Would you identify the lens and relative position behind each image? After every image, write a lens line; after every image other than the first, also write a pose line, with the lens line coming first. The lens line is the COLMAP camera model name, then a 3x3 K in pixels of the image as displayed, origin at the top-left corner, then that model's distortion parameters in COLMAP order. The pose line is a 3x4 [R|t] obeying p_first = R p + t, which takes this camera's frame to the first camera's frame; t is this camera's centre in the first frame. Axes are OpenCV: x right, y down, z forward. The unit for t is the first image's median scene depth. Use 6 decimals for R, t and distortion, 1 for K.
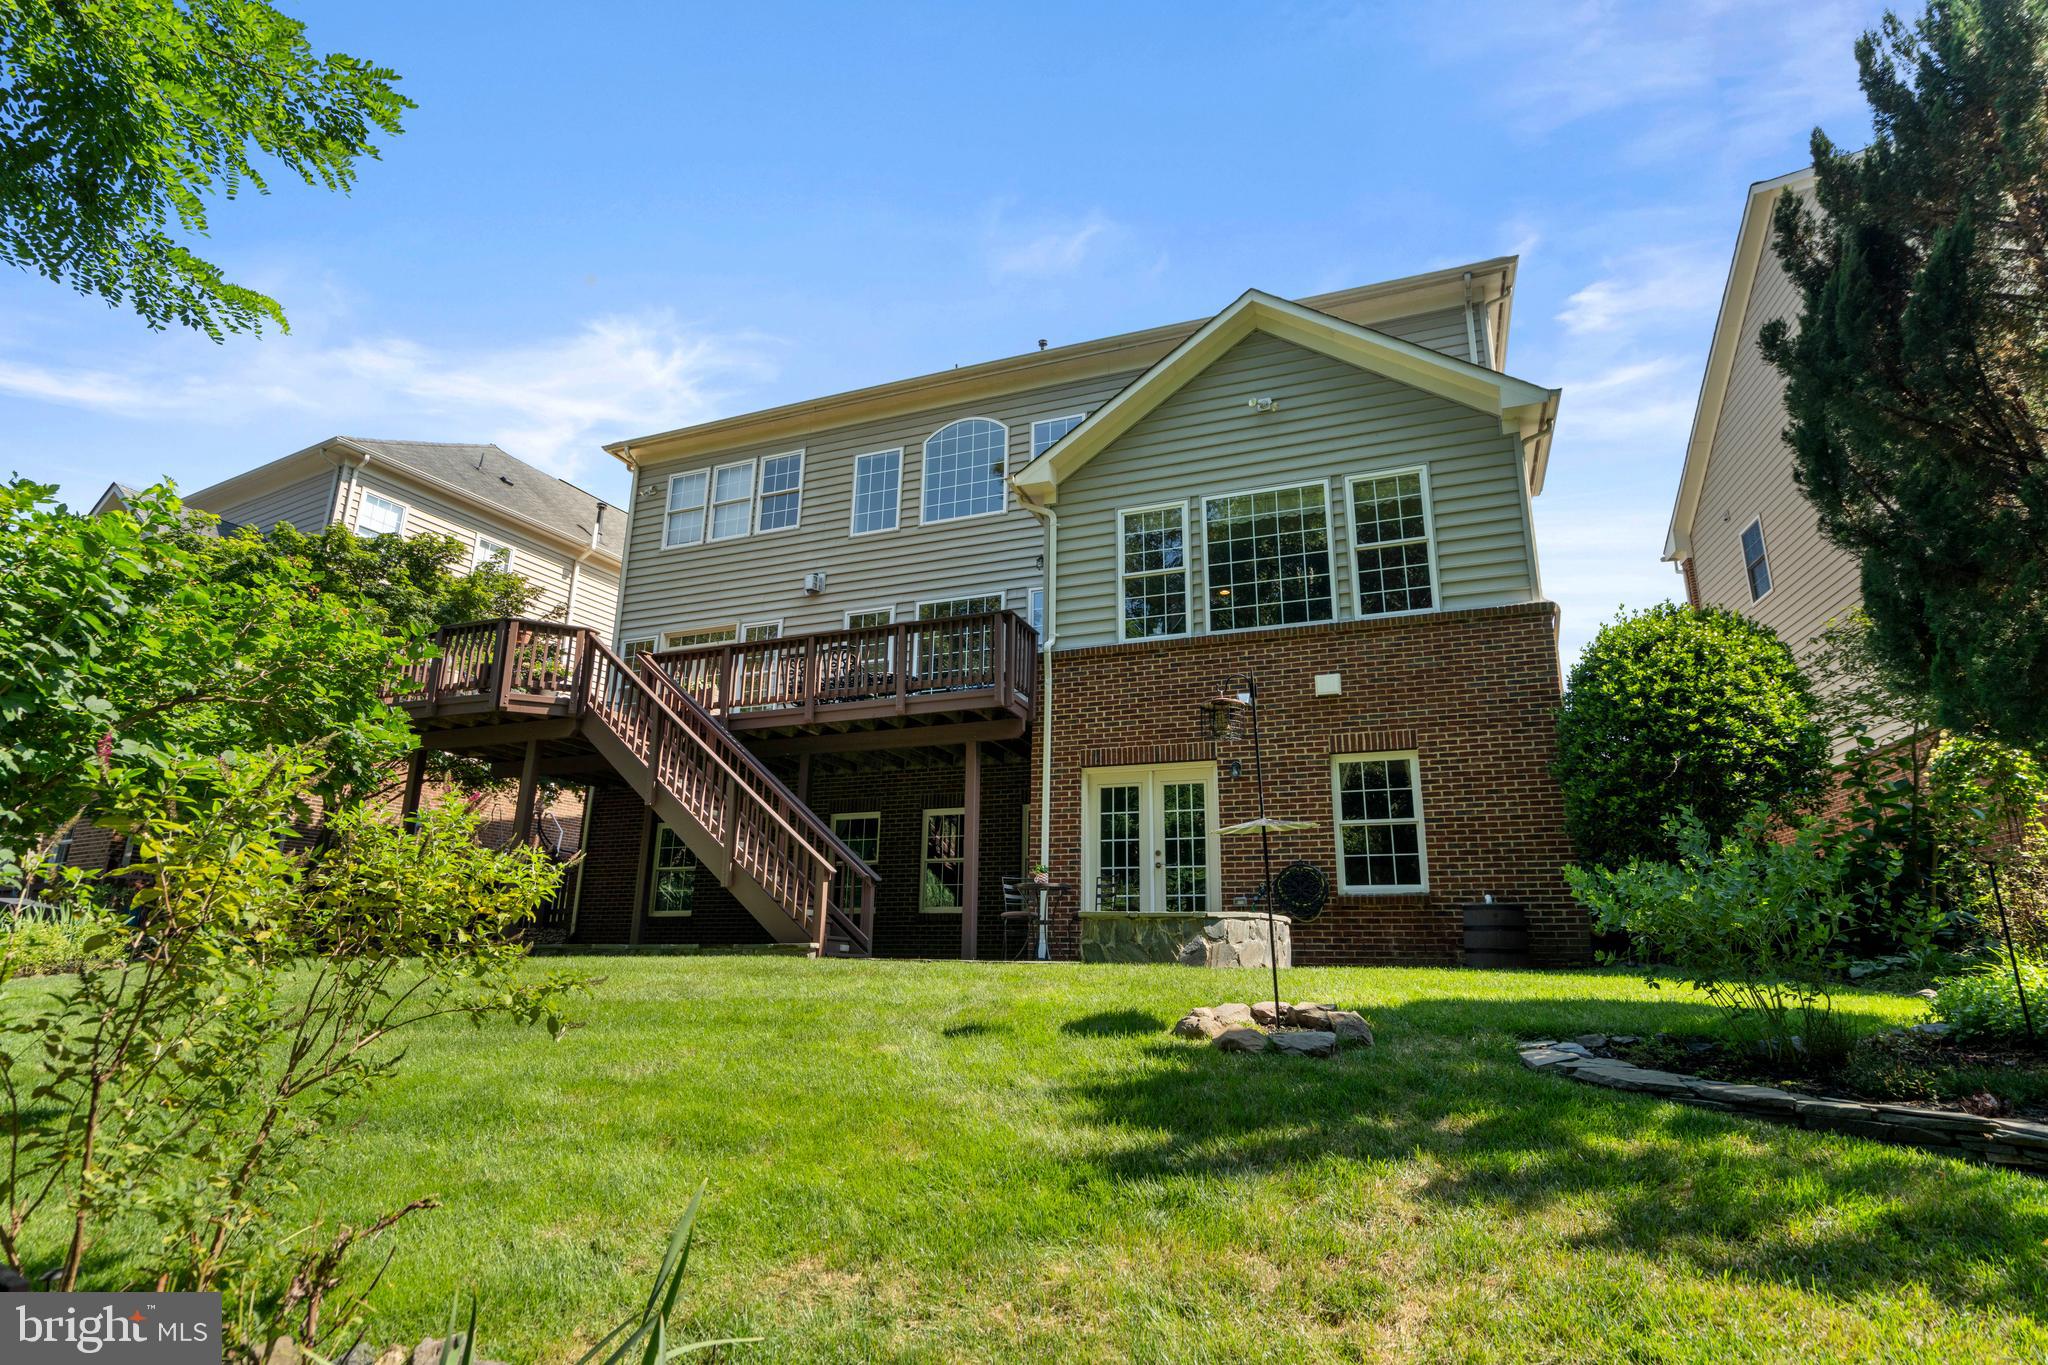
lens RADIAL K [[1088.4, 0, 1024.0], [0, 1088.4, 682.5], [0, 0, 1]] dist [0.003307, 0.000372]
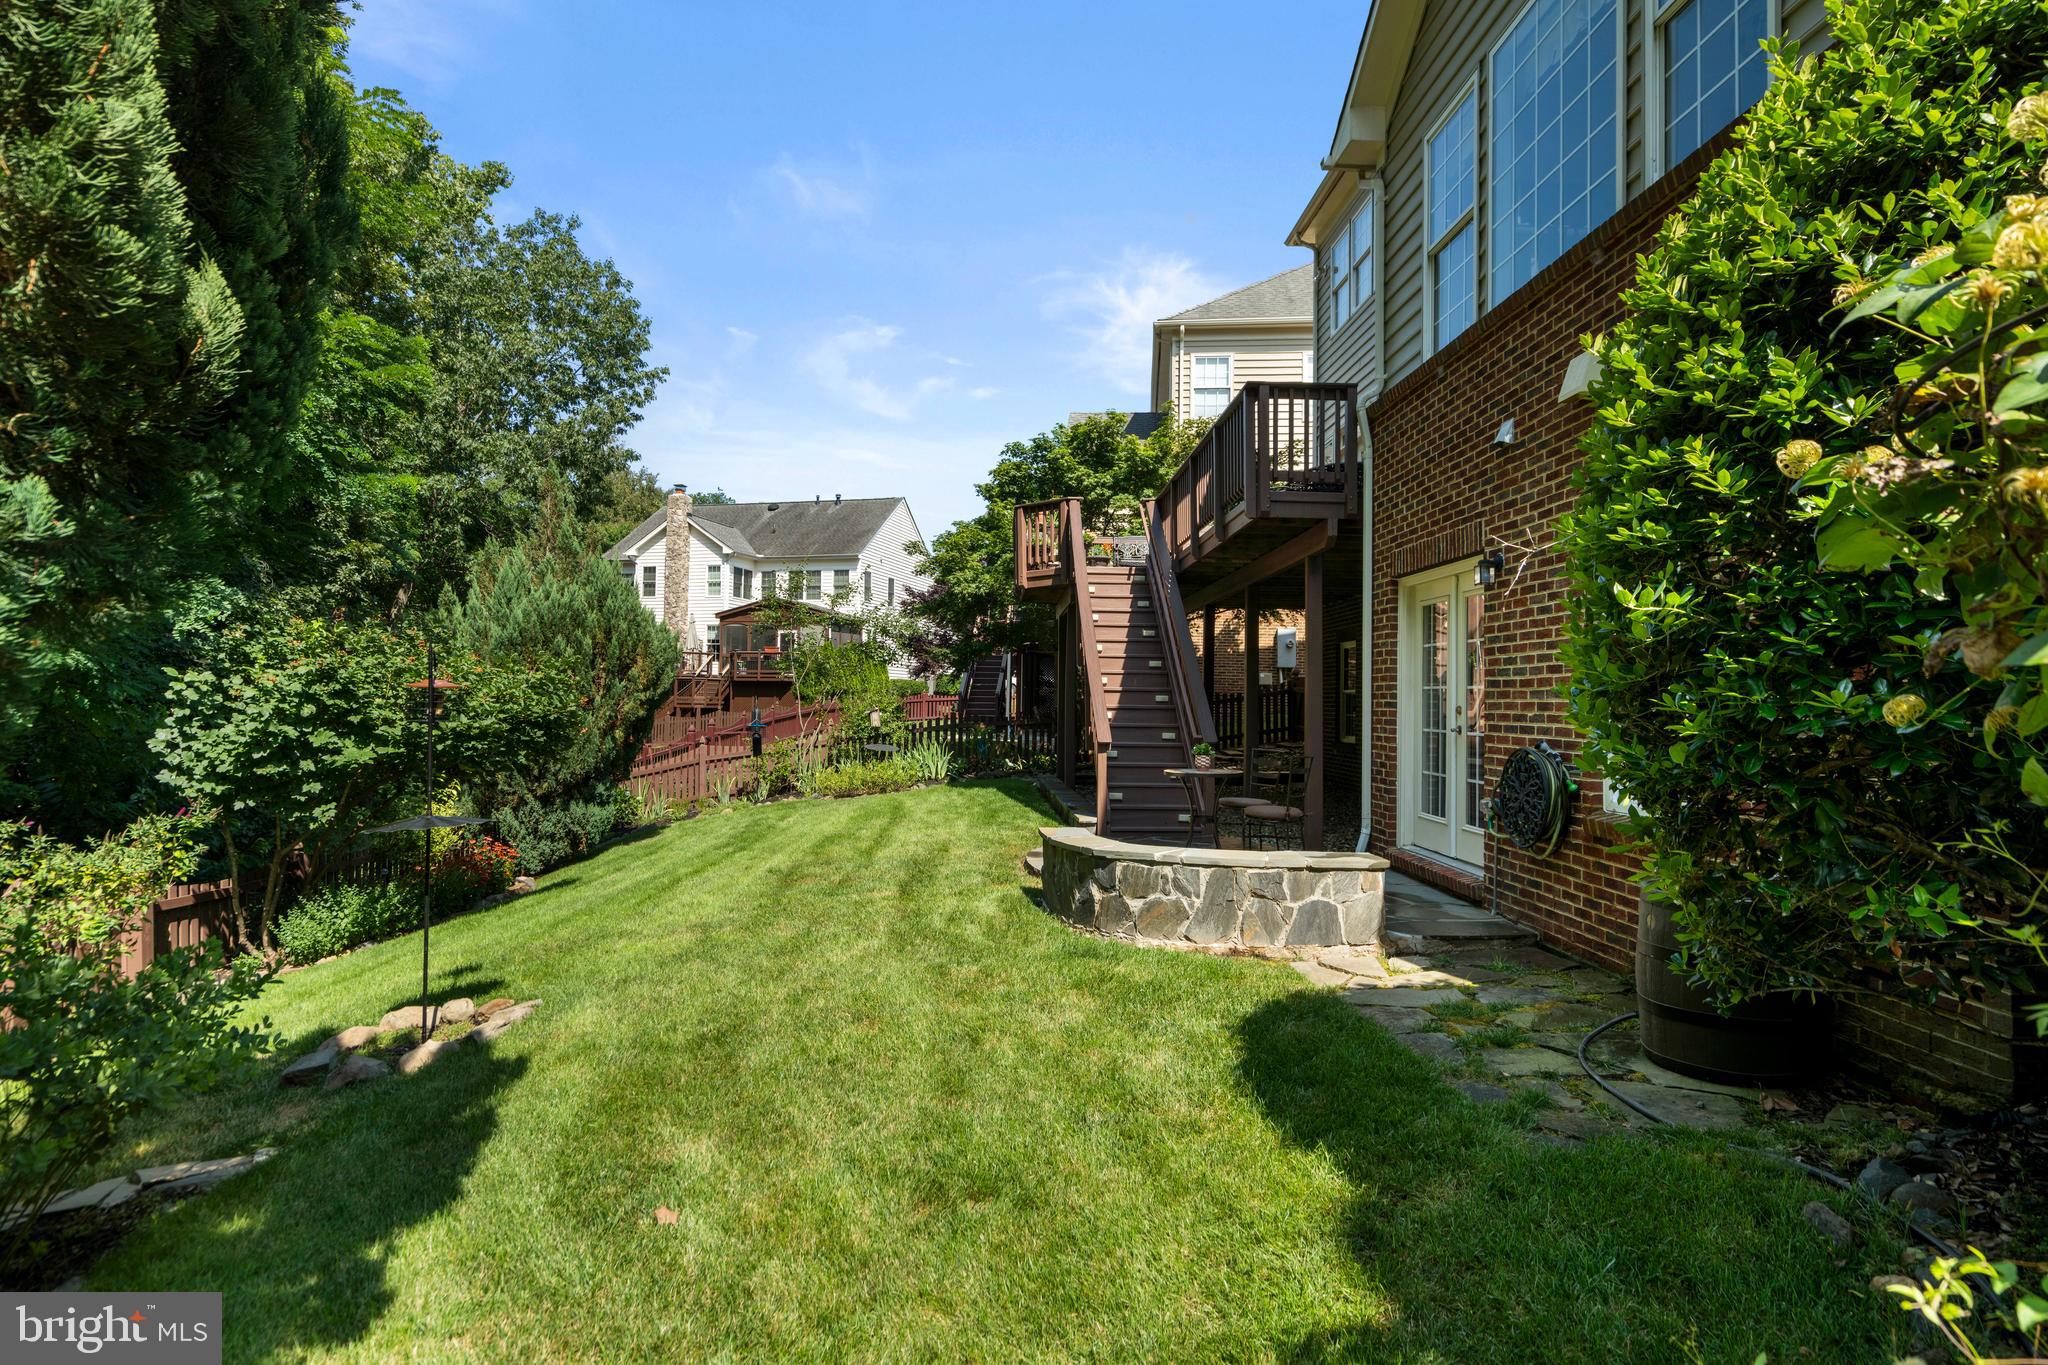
lens RADIAL K [[1088.4, 0, 1024.0], [0, 1088.4, 682.5], [0, 0, 1]] dist [0.003307, 0.000372]
pose [[0.393732, -0.032492, -0.918651, 0.548339], [0.252317, 0.964809, 0.074018, 0.034804], [0.883918, -0.260935, 0.388075, 0.509560]]
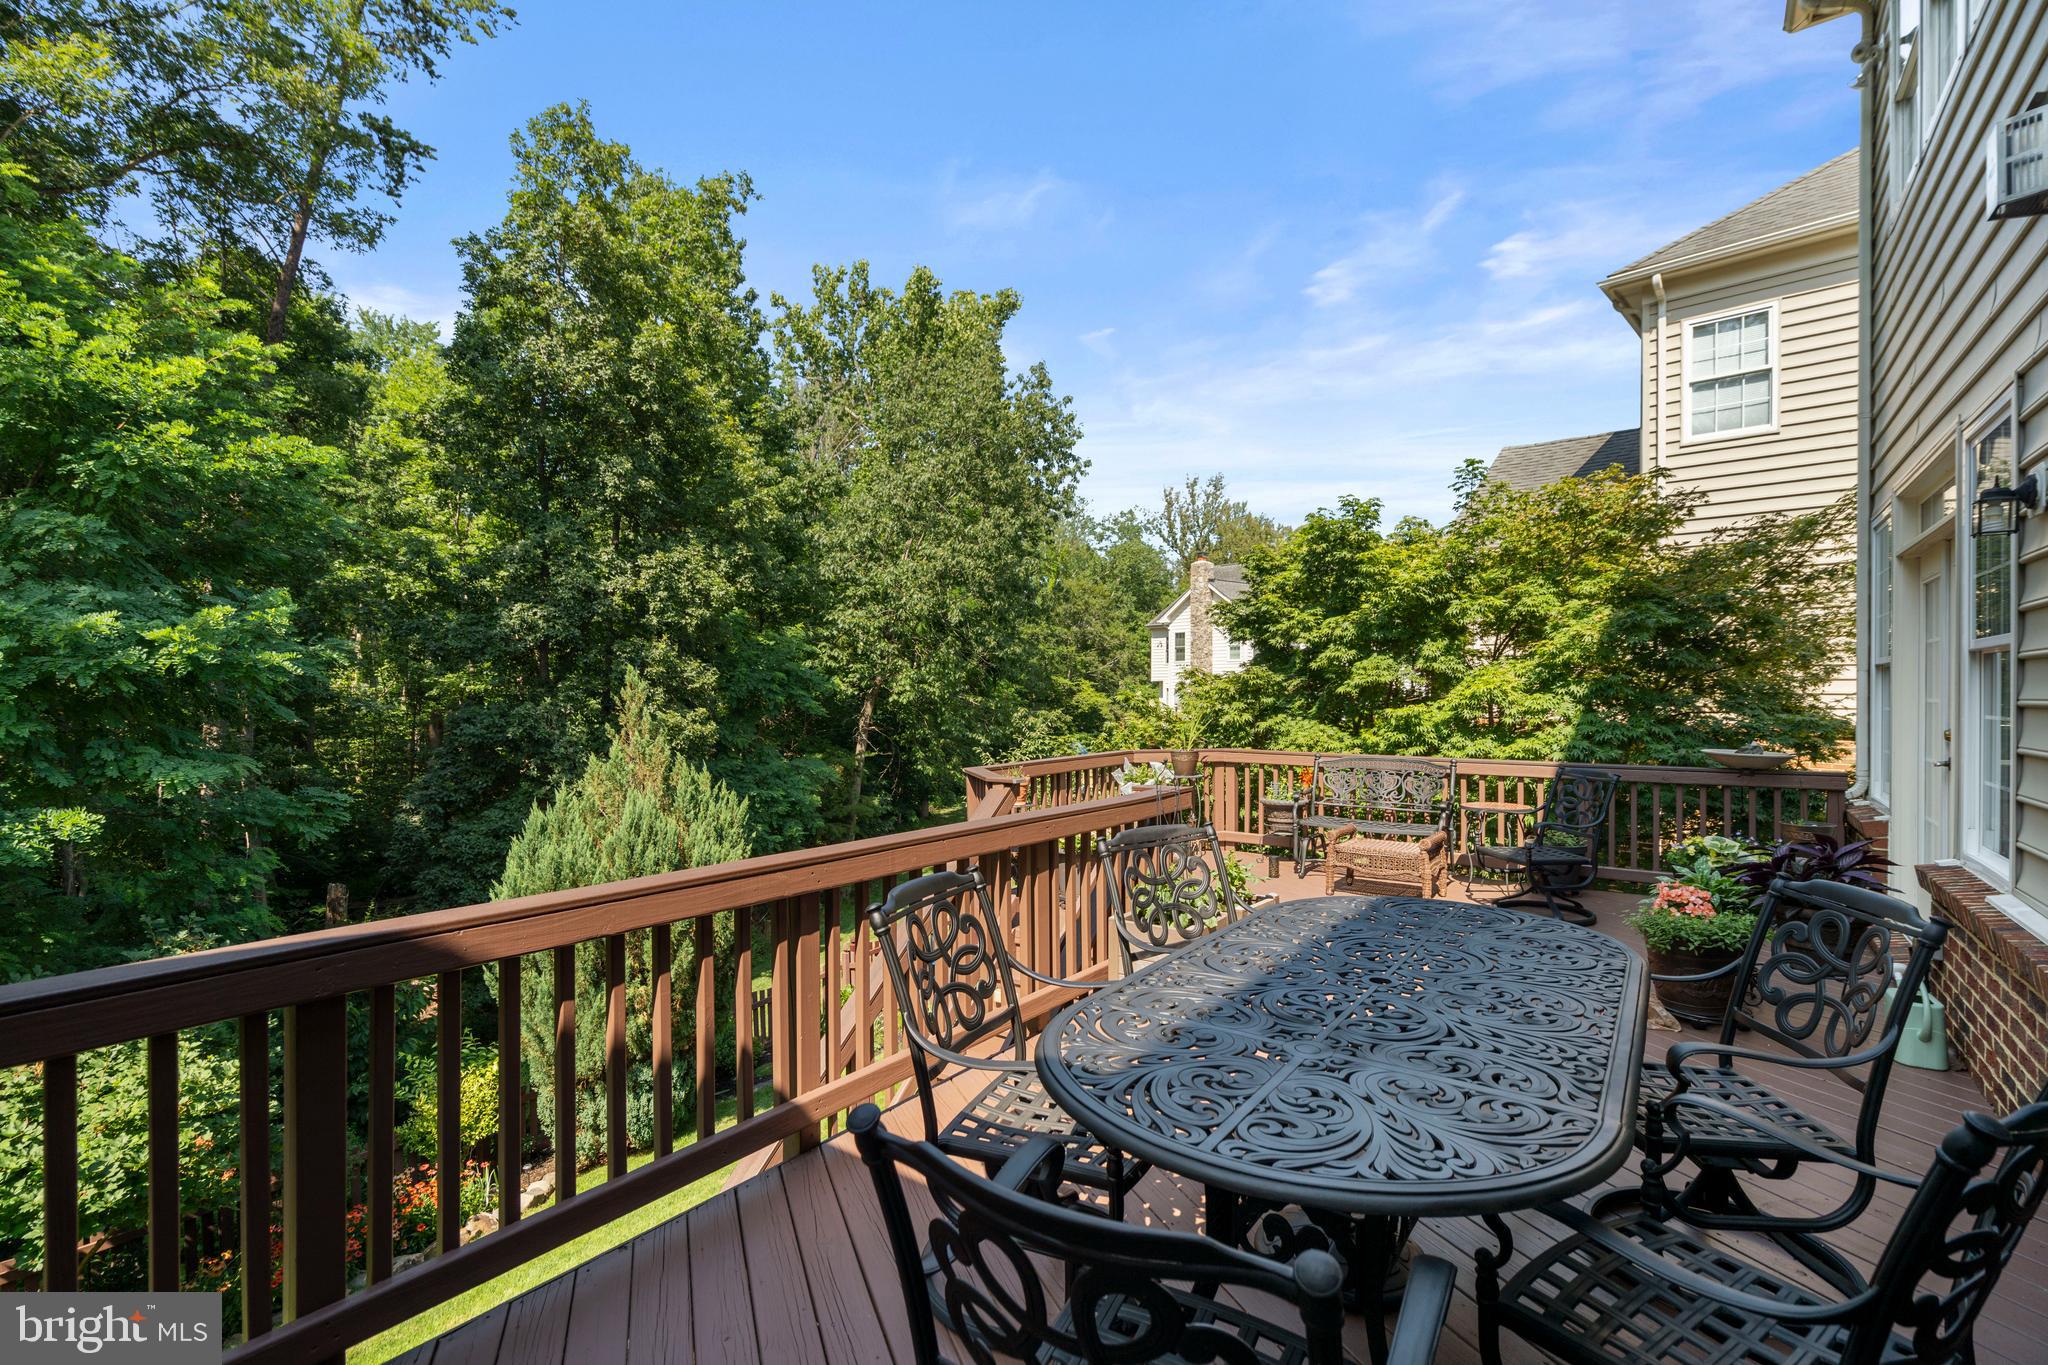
lens RADIAL K [[940.9, 0, 1021.1], [0, 940.9, 689.3], [0, 0, 1]] dist [-0.000425, 0.000665]
pose [[-0.242261, -0.026237, -0.969856, -0.002487], [0.266473, 0.959392, -0.092516, -0.044819], [0.932900, -0.280854, -0.225431, 1.121654]]
